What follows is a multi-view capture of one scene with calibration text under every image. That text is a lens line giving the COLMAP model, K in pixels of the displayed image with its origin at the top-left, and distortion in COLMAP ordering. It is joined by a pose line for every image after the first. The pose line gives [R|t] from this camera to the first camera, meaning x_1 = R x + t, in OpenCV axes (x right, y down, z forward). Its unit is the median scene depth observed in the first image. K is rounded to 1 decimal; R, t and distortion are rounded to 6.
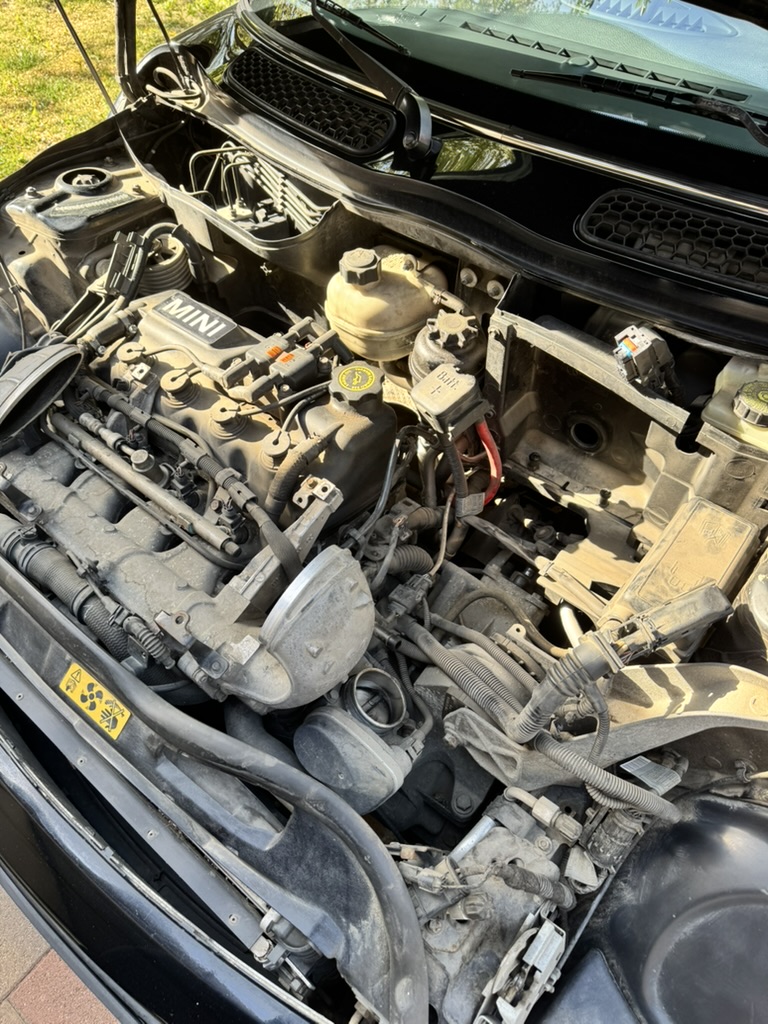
lens RADIAL K [[716.8, 0, 378.7], [0, 716.8, 513.5], [0, 0, 1]] dist [-0.011211, -0.000669]
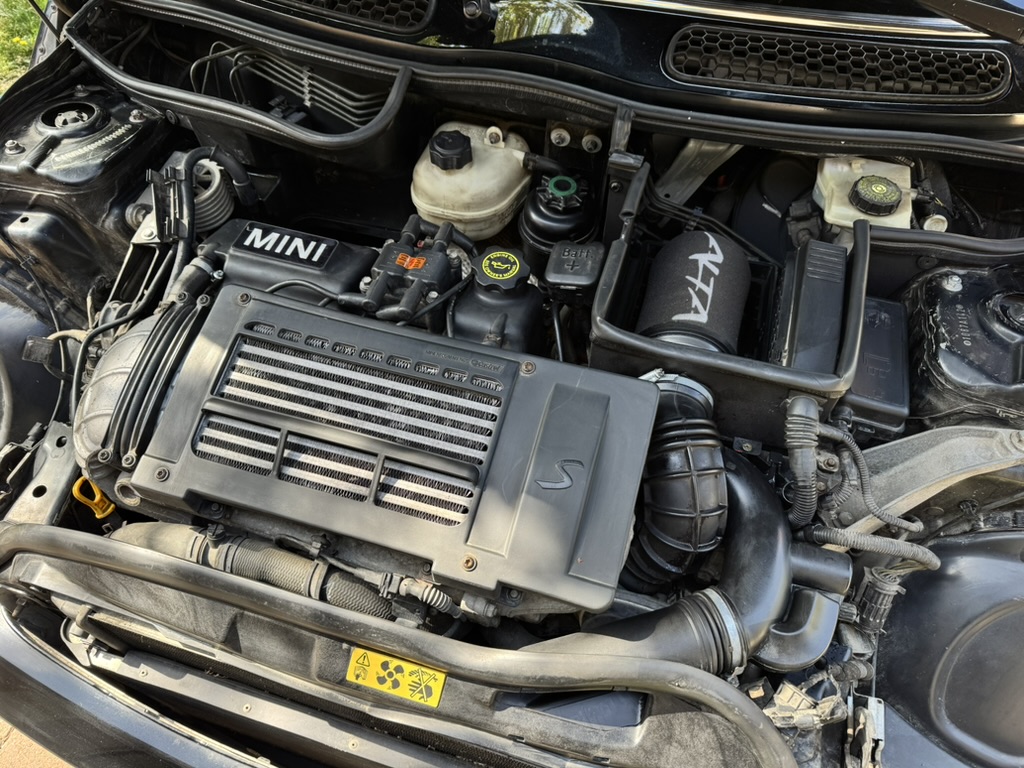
lens RADIAL K [[716.8, 0, 513.0], [0, 716.8, 386.3], [0, 0, 1]] dist [-0.011211, -0.000669]
pose [[0.921297, -0.301113, 0.246055, -0.300764], [0.288216, 0.953537, 0.087744, -0.111125], [-0.261043, -0.009921, 0.965276, 0.053464]]
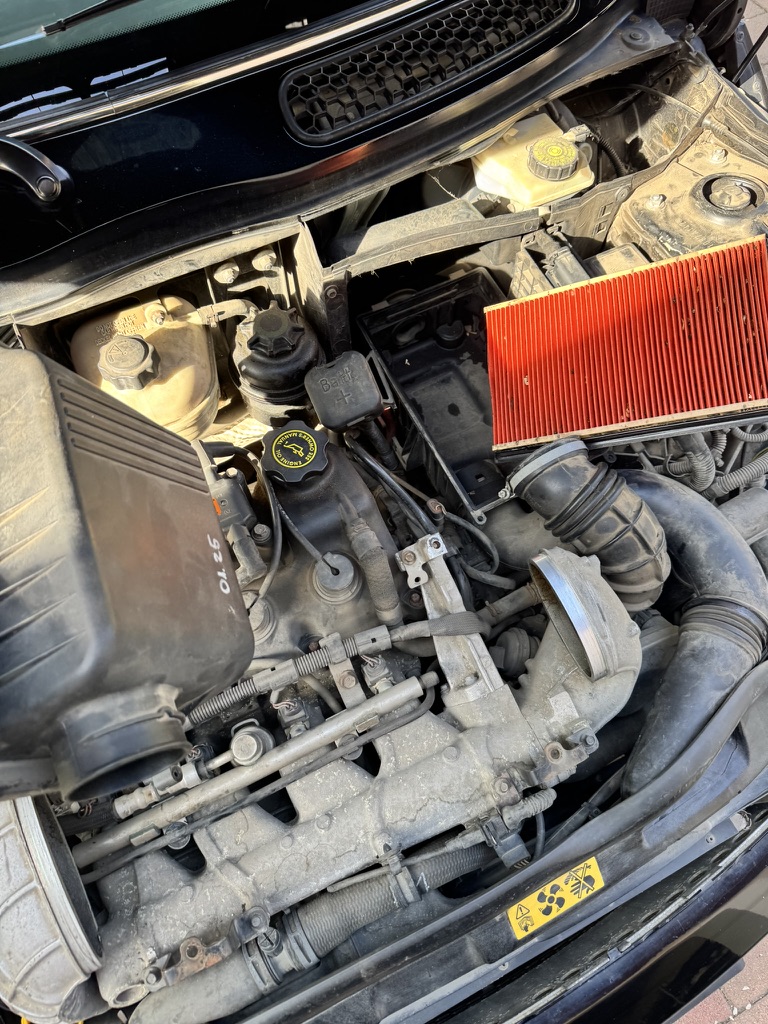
lens RADIAL K [[716.8, 0, 380.5], [0, 716.8, 507.2], [0, 0, 1]] dist [-0.011211, -0.000669]
pose [[0.410917, -0.808743, 0.420811, -0.376741], [0.716339, 0.571934, 0.399687, -0.397643], [-0.563920, 0.137205, 0.814352, 0.295558]]
